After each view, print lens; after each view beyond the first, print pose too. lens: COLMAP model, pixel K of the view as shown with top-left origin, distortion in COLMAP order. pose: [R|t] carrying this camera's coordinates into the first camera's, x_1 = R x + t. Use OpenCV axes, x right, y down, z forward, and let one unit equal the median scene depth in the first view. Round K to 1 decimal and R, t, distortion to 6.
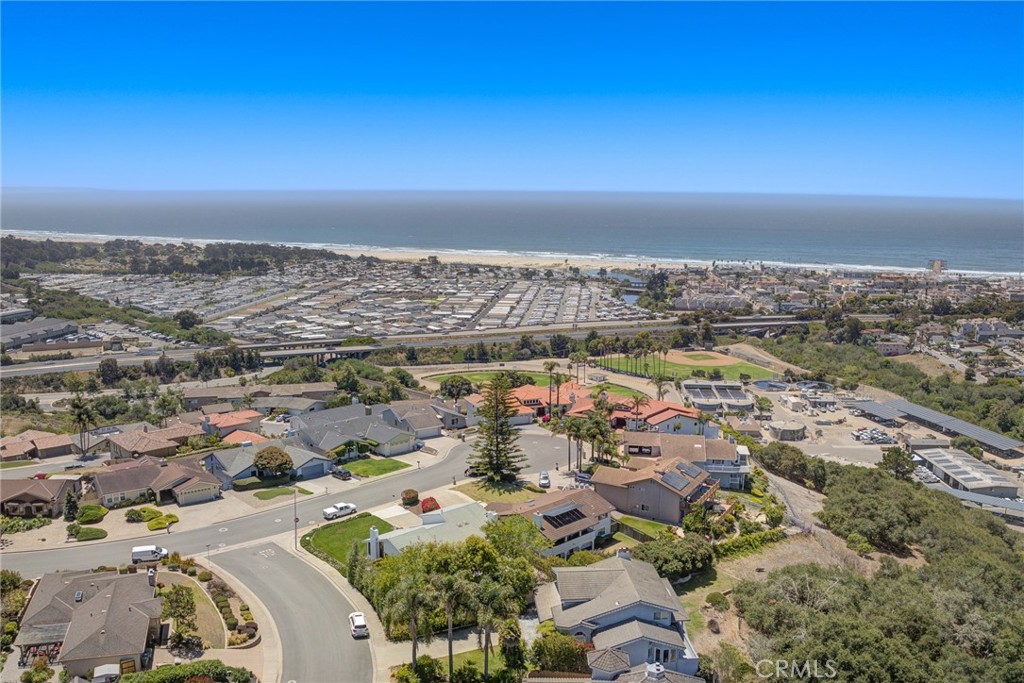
lens RADIAL K [[847.7, 0, 515.2], [0, 847.7, 339.5], [0, 0, 1]] dist [-0.096462, -0.028950]
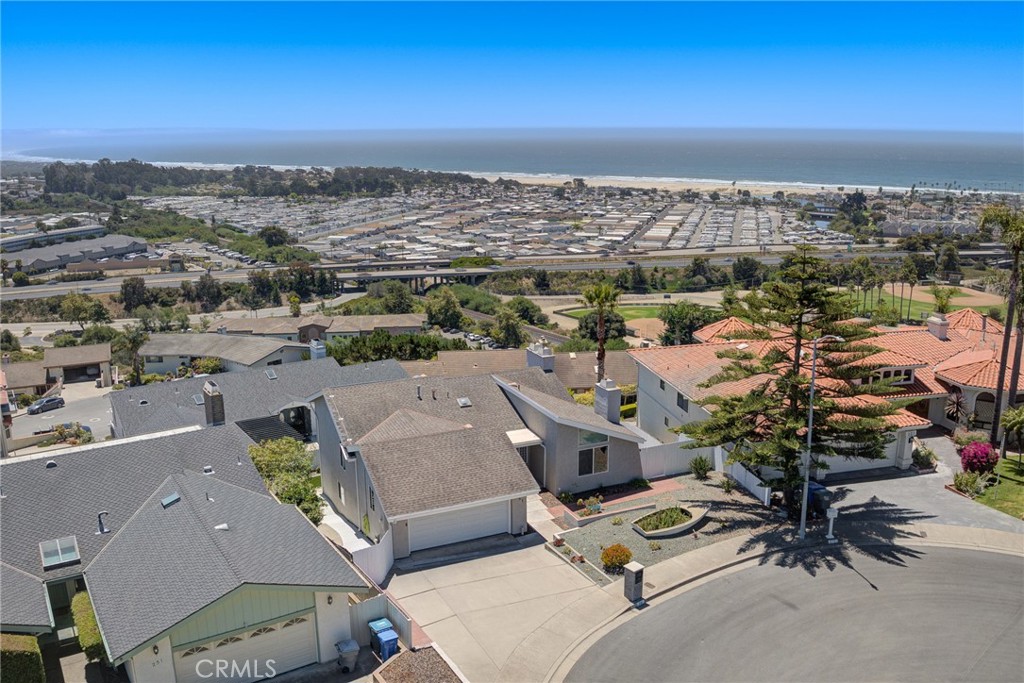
lens RADIAL K [[847.7, 0, 520.1], [0, 847.7, 336.2], [0, 0, 1]] dist [-0.096462, -0.028950]
pose [[0.985926, 0.027862, -0.164843, -0.017340], [-0.016941, 0.997590, 0.067289, 0.015476], [0.166320, -0.063550, 0.984022, 0.247755]]
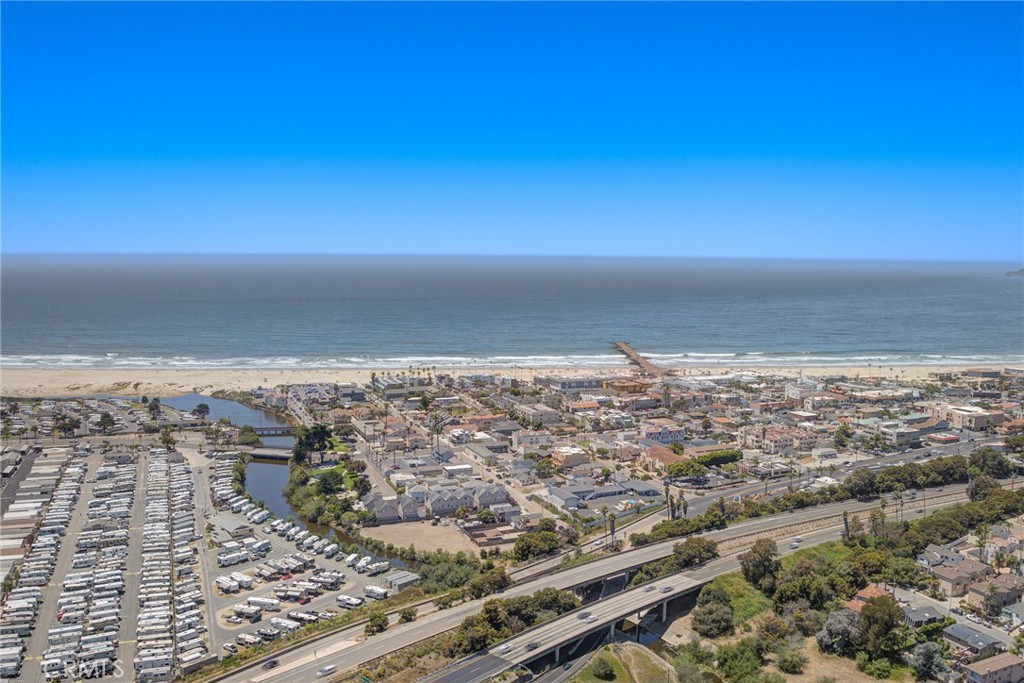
lens RADIAL K [[847.7, 0, 520.0], [0, 847.7, 347.0], [0, 0, 1]] dist [-0.096462, -0.028950]
pose [[0.880754, -0.047012, 0.471235, 0.049013], [0.076393, 0.996133, -0.043404, -0.151780], [-0.467372, 0.074227, 0.880939, 0.711723]]
